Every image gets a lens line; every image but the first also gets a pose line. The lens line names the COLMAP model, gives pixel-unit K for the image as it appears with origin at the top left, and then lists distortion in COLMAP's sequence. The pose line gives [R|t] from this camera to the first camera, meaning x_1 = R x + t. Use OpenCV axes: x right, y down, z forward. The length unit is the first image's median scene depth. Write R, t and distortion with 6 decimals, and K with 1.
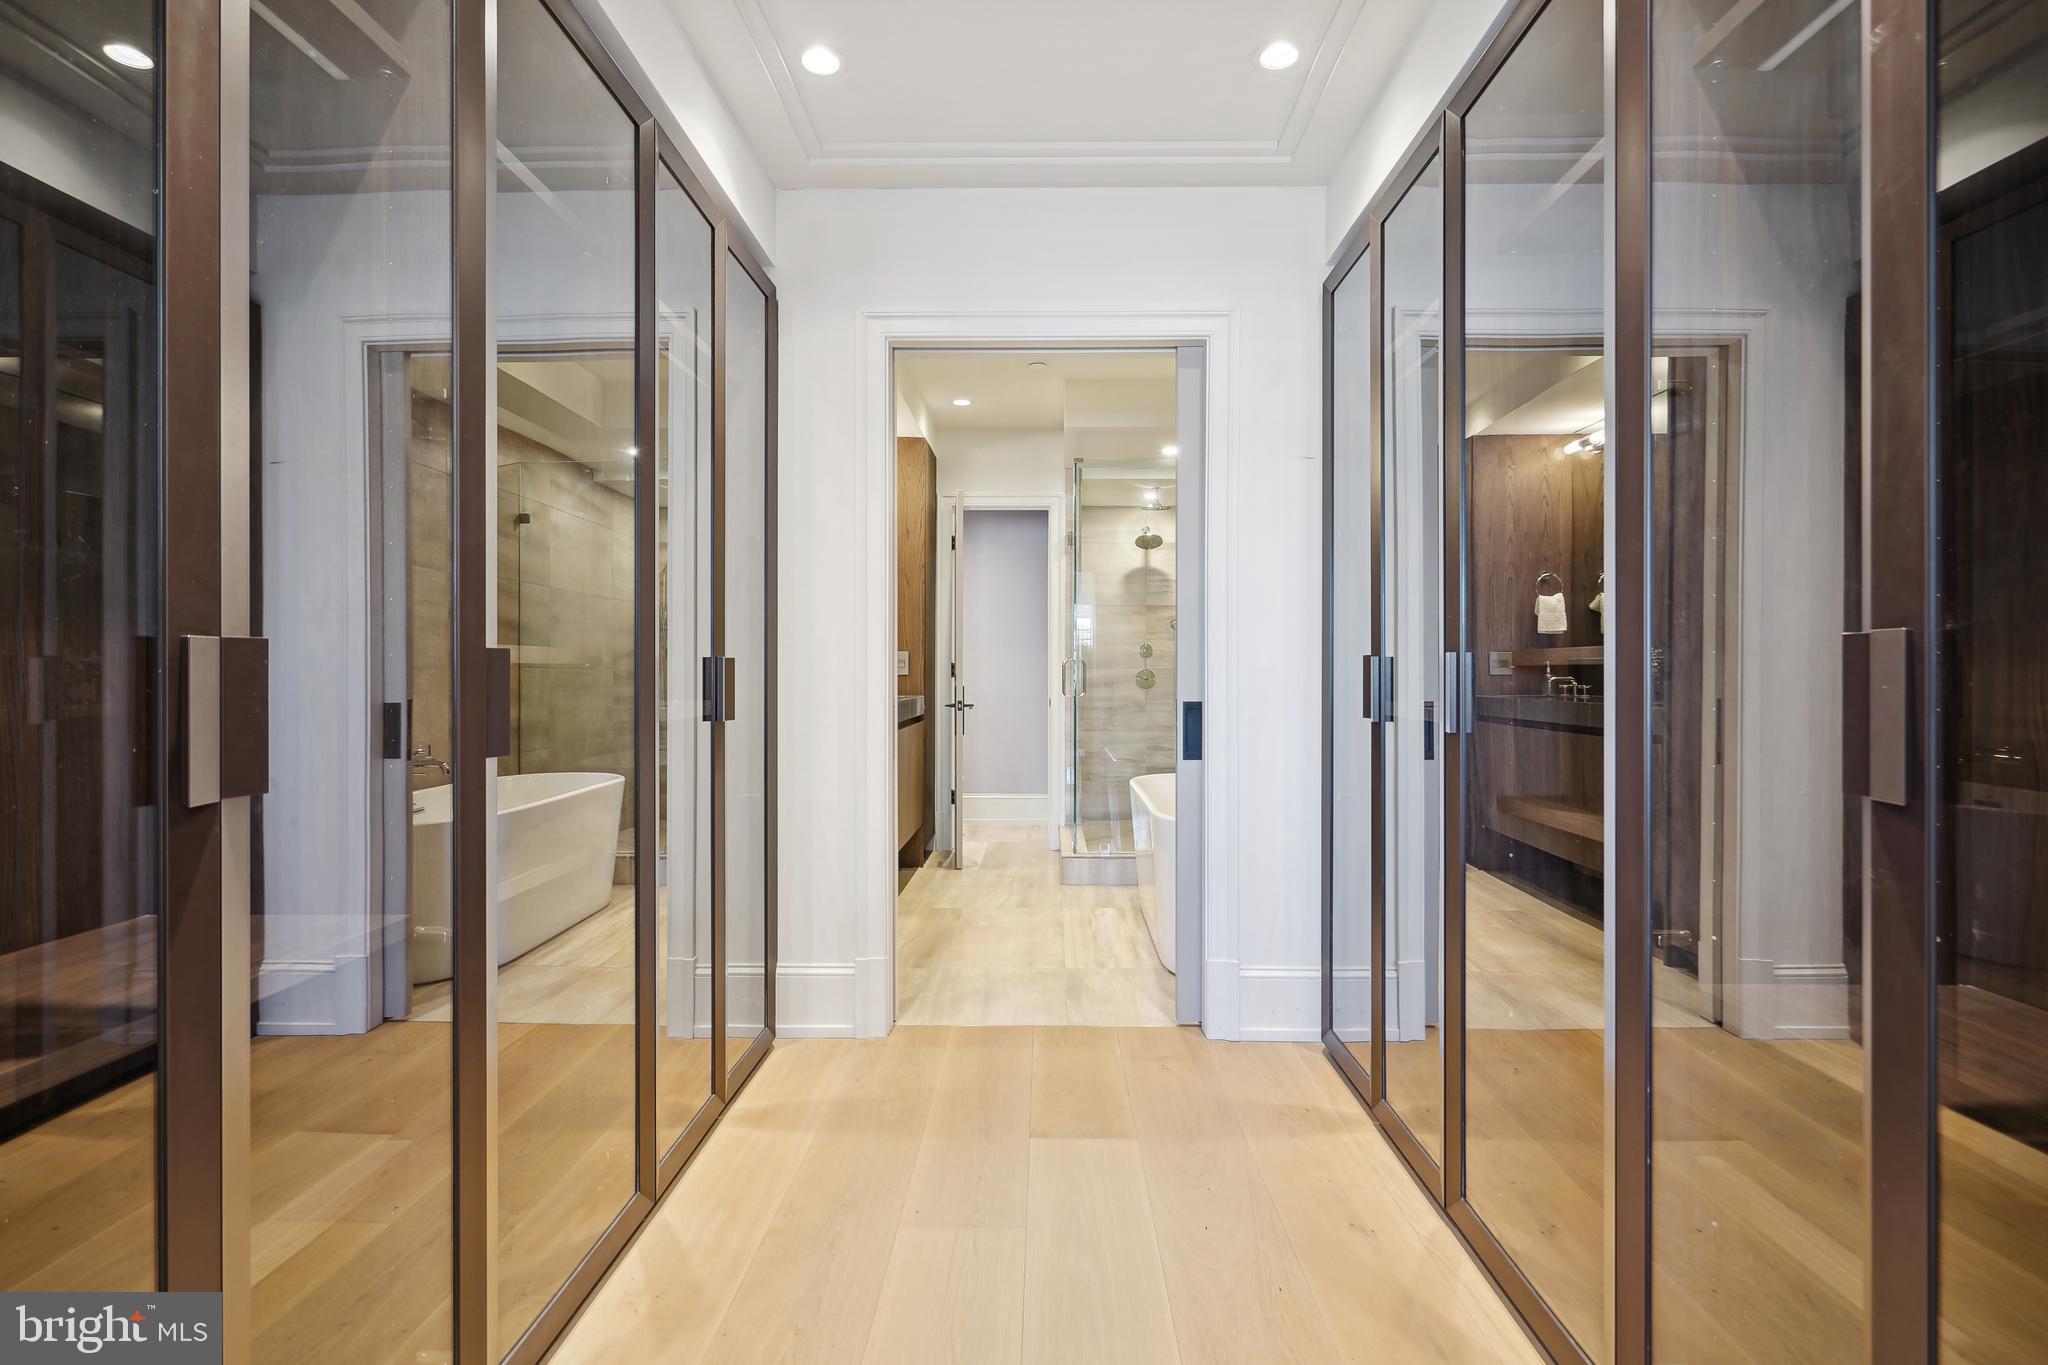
lens RADIAL K [[963.3, 0, 1017.3], [0, 963.3, 683.2], [0, 0, 1]] dist [-0.006115, -0.000329]
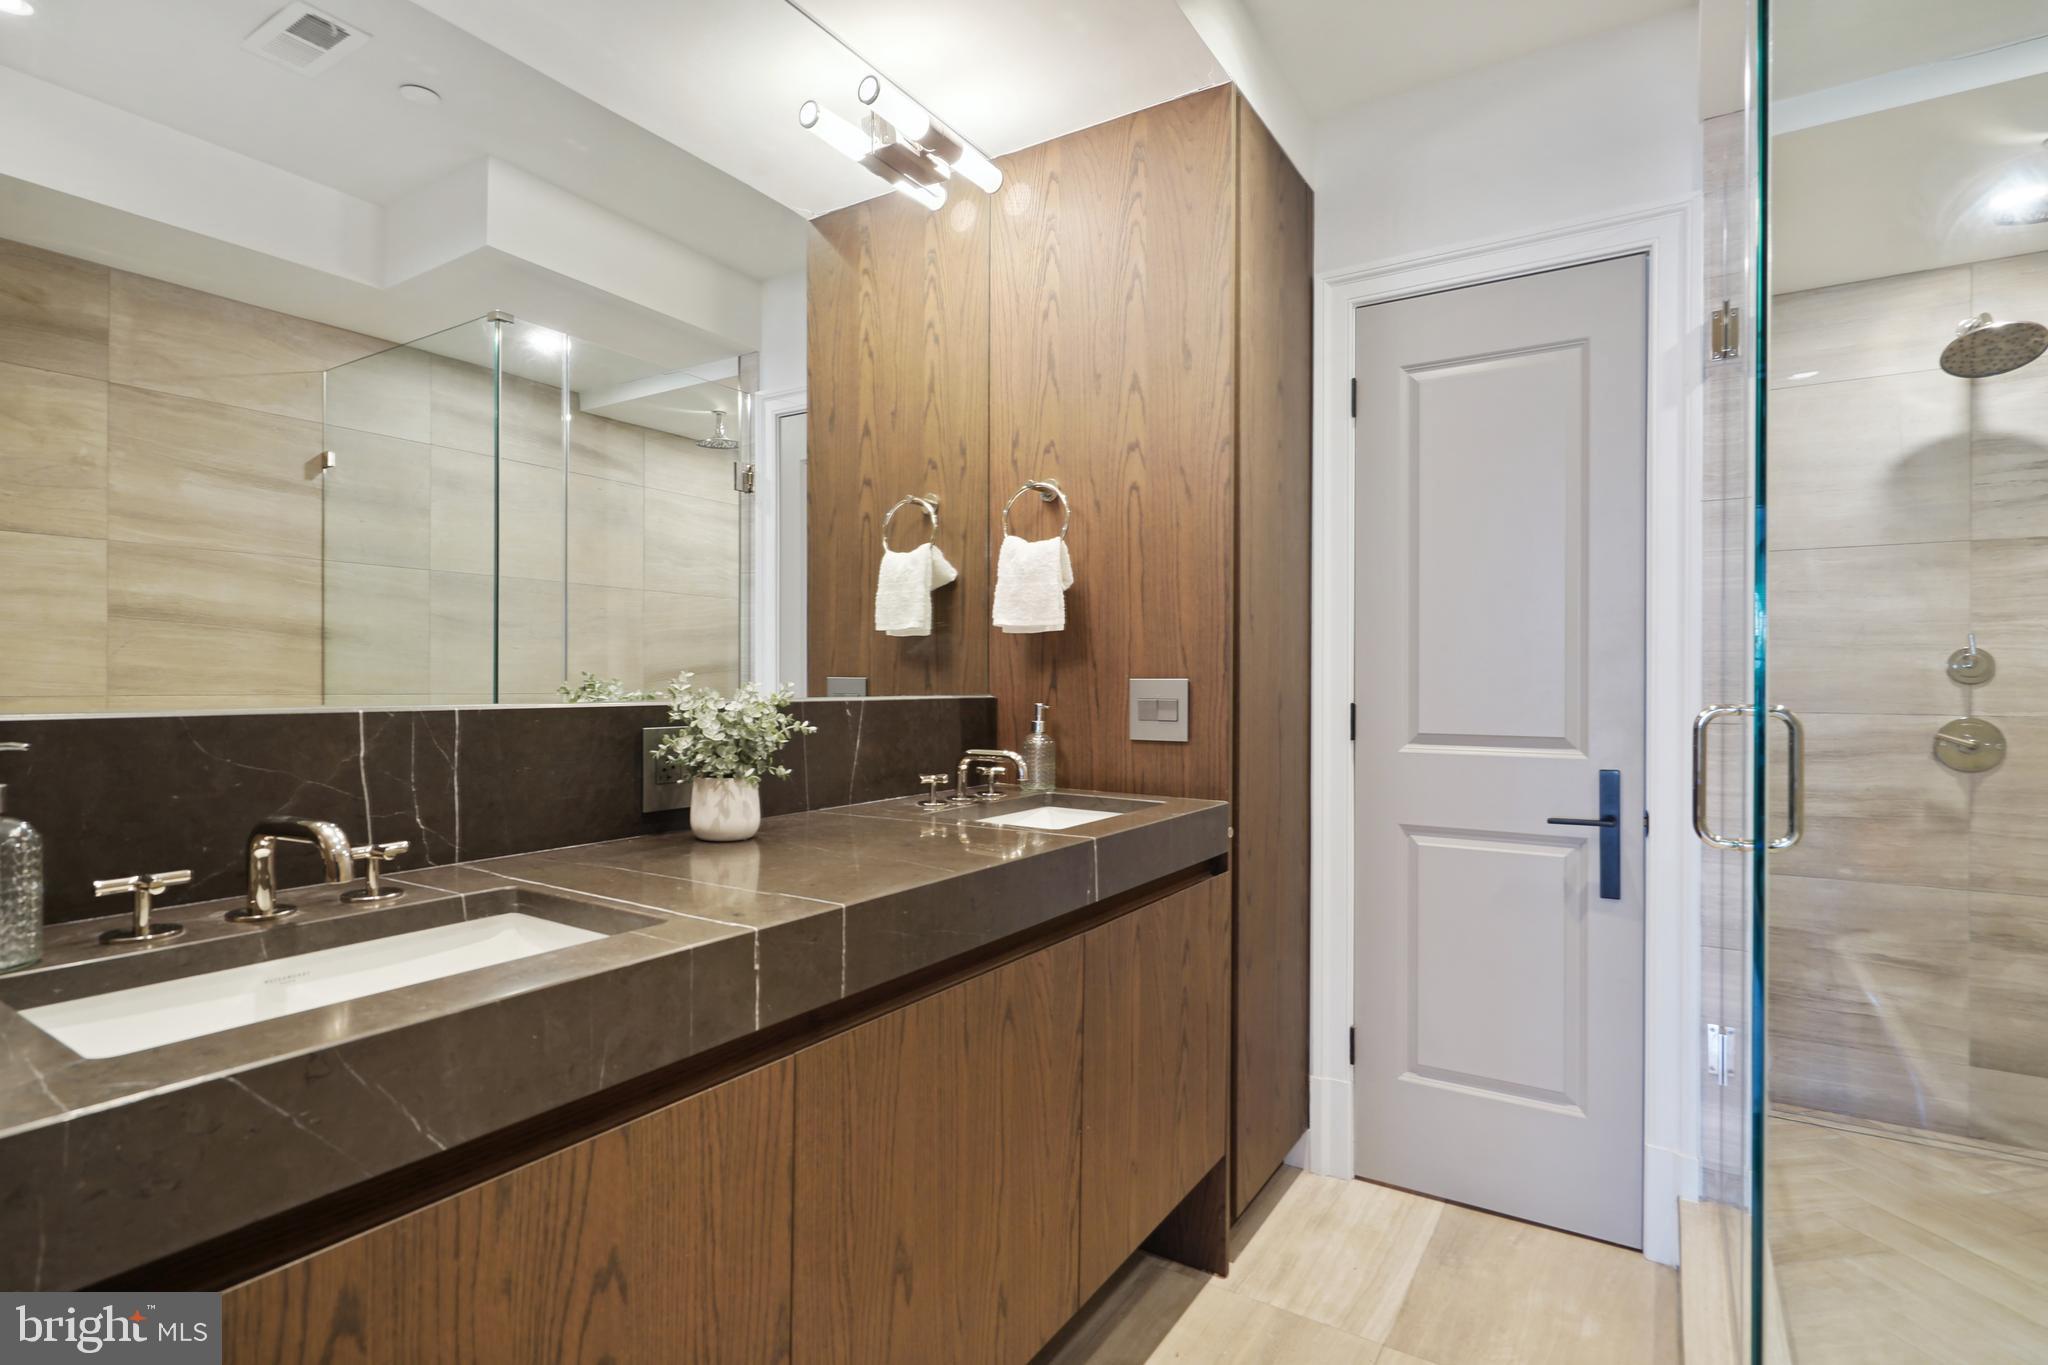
lens RADIAL K [[963.3, 0, 1017.3], [0, 963.3, 683.2], [0, 0, 1]] dist [-0.006115, -0.000329]
pose [[0.851934, 0.005042, -0.523625, 0.018029], [-0.004525, 0.999987, 0.002266, -0.026777], [0.523629, 0.000439, 0.851946, 0.512154]]
